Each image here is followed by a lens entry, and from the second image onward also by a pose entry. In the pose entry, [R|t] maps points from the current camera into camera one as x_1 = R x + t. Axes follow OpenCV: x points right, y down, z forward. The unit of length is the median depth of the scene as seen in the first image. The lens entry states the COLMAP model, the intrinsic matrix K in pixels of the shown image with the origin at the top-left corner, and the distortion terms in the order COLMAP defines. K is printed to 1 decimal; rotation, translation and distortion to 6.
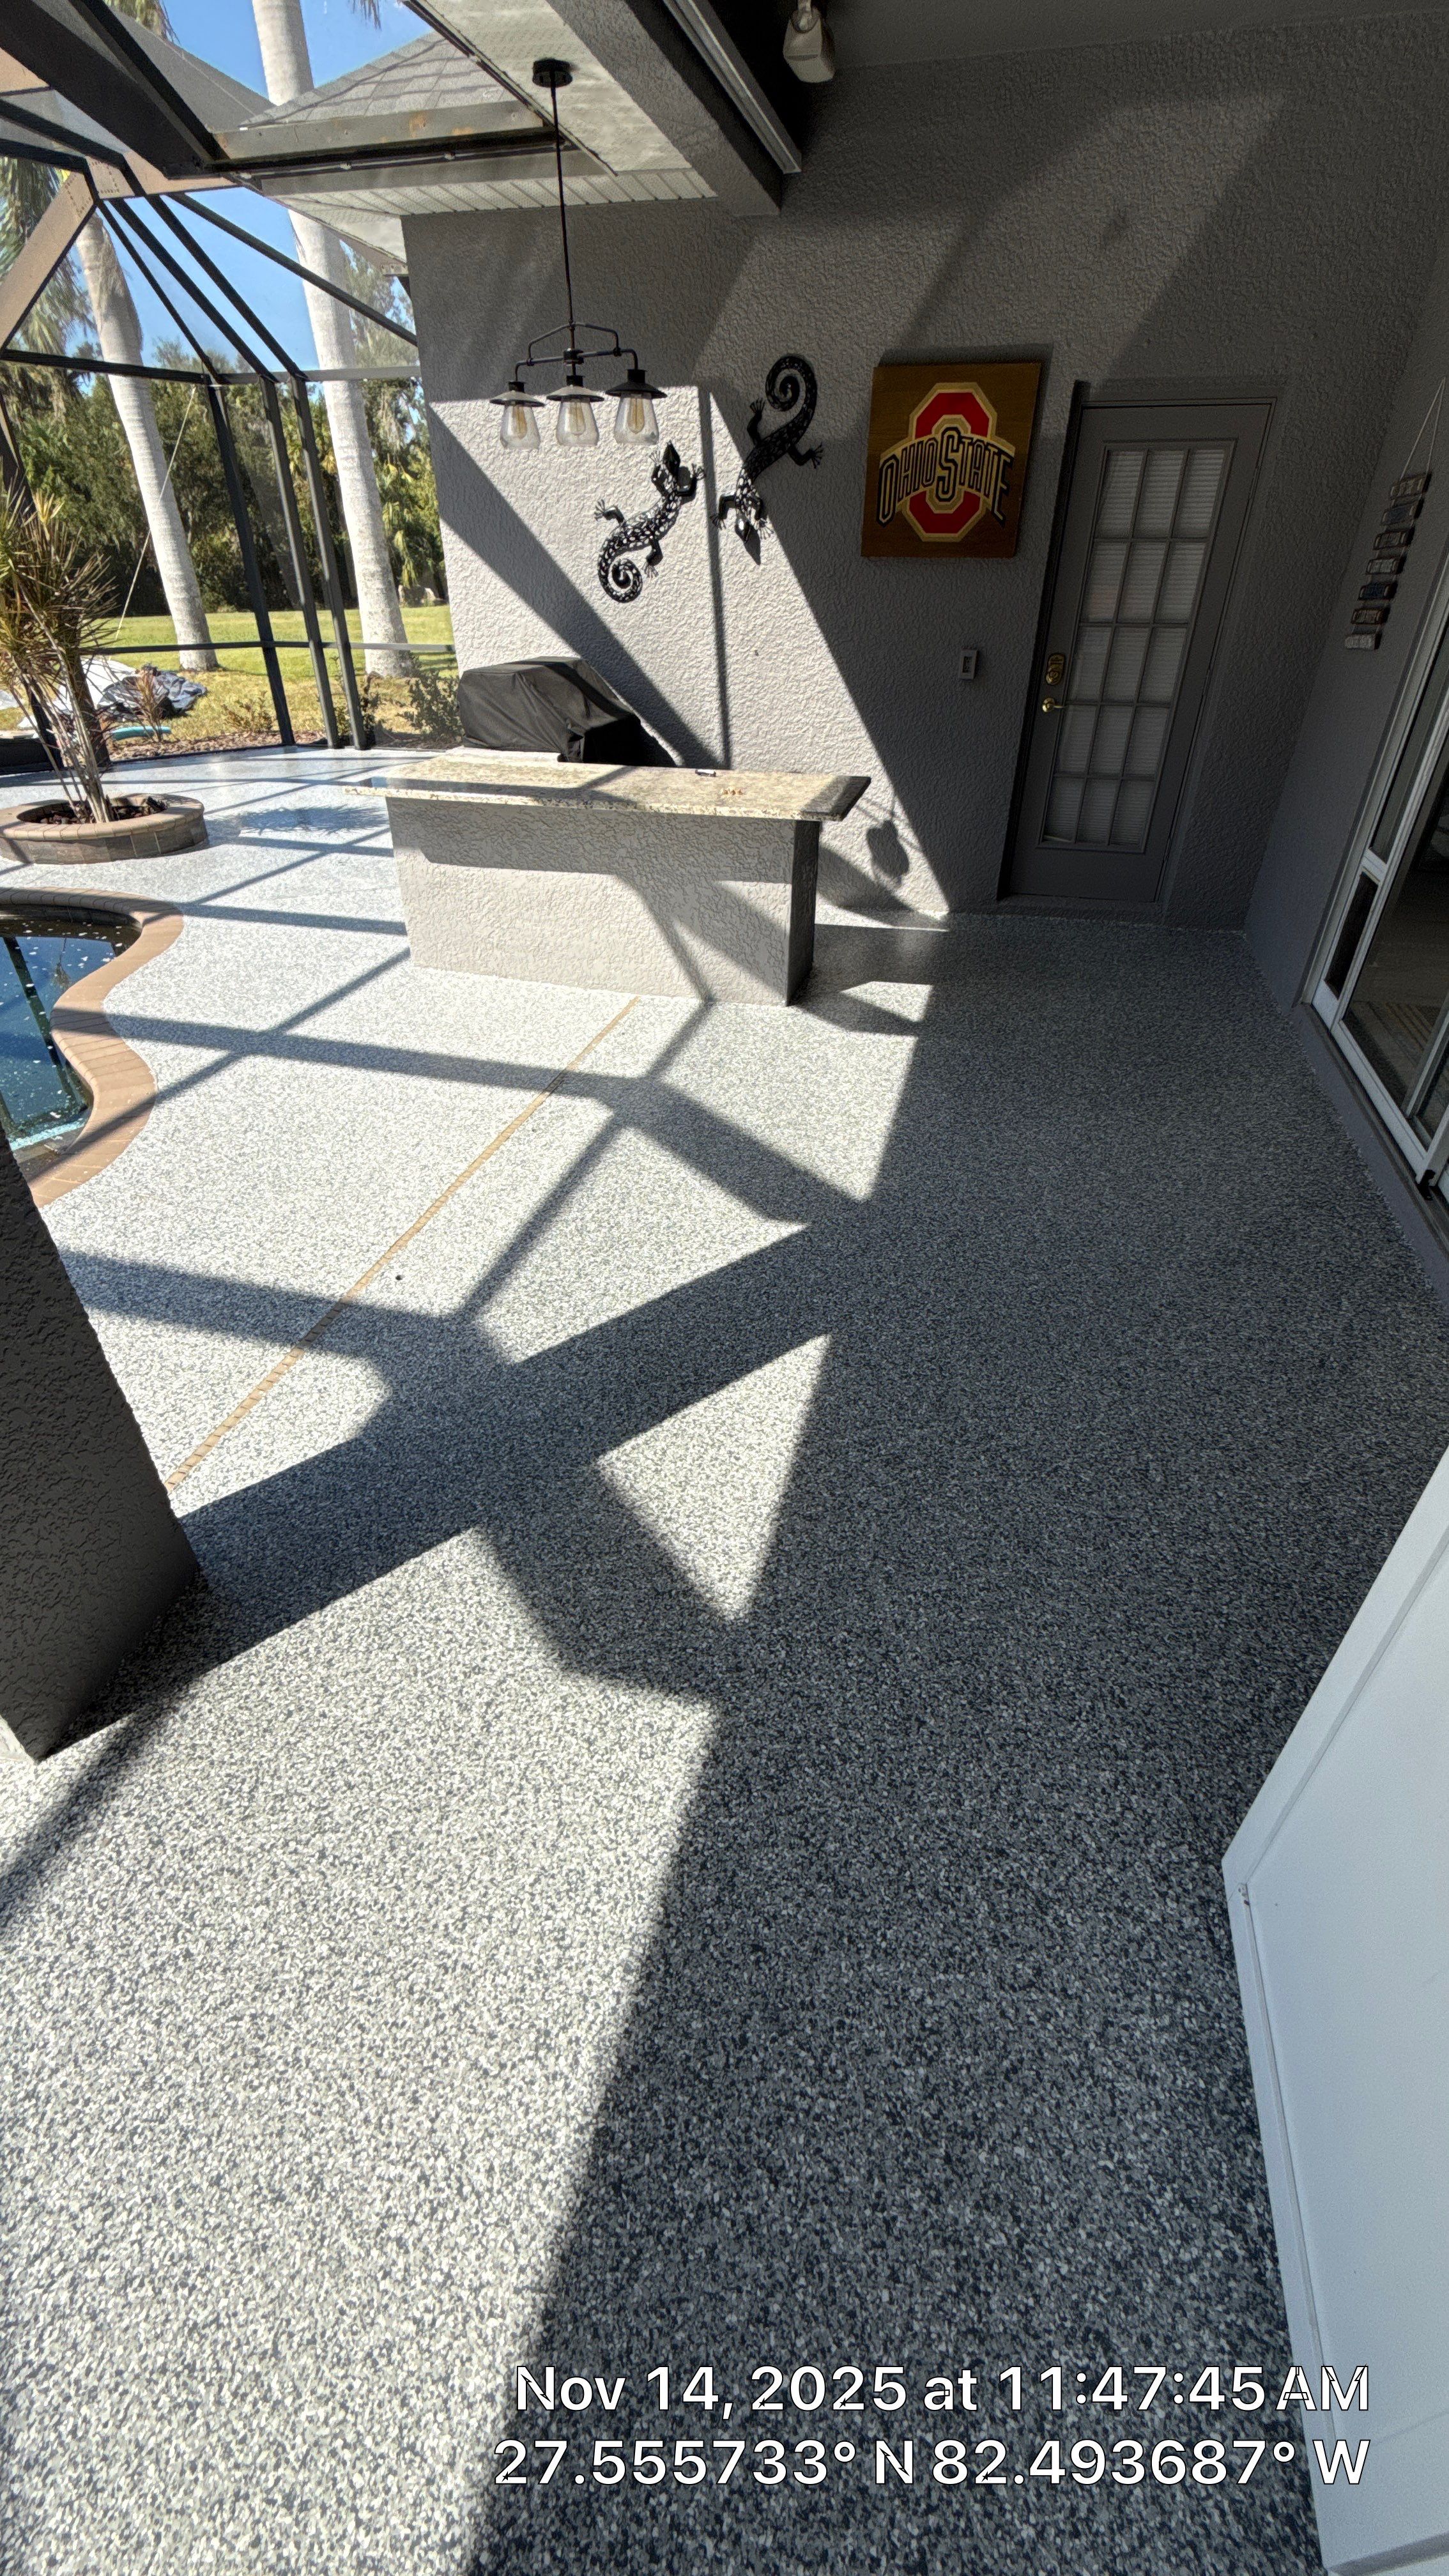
lens RADIAL K [[1024.4, 0, 722.5], [0, 1024.4, 1287.4], [0, 0, 1]] dist [-0.000669, 0.000217]
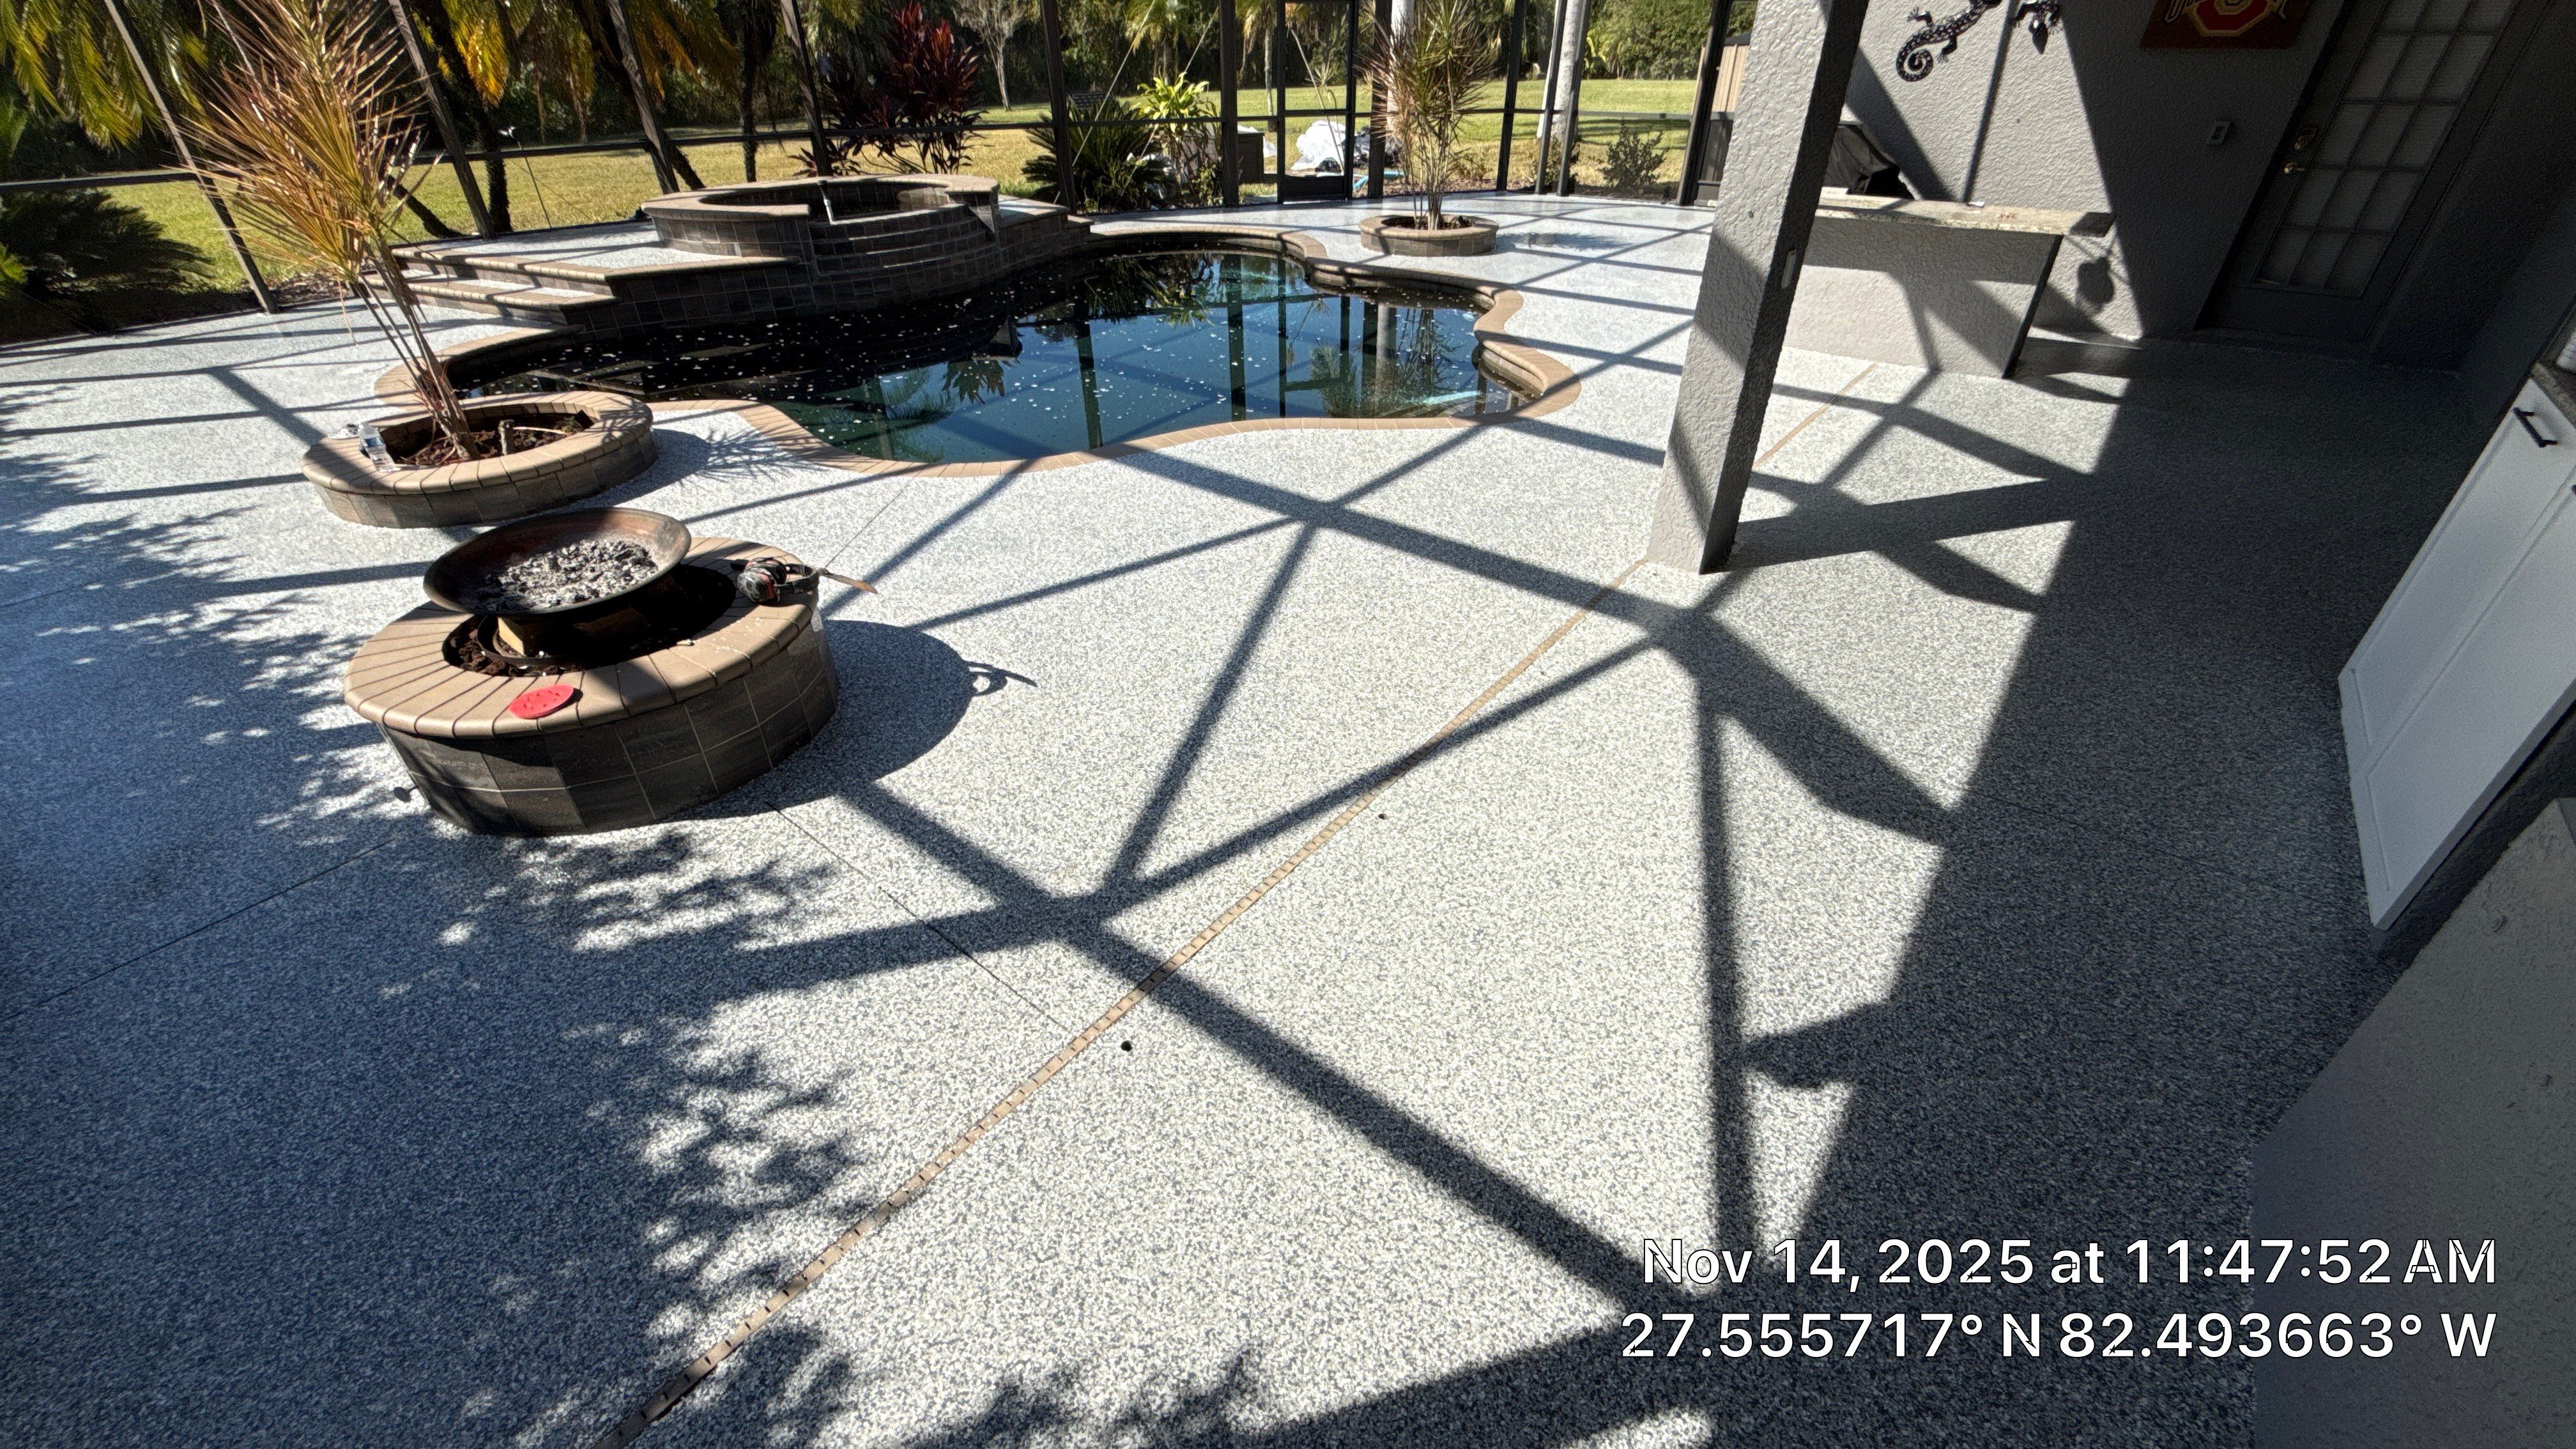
lens RADIAL K [[1024.4, 0, 1292.6], [0, 1024.4, 724.2], [0, 0, 1]] dist [-0.000669, 0.000217]
pose [[0.917733, 0.215677, -0.333542, -0.220376], [-0.224056, 0.974481, 0.013639, 0.320310], [0.327972, 0.062215, 0.942637, -0.486311]]
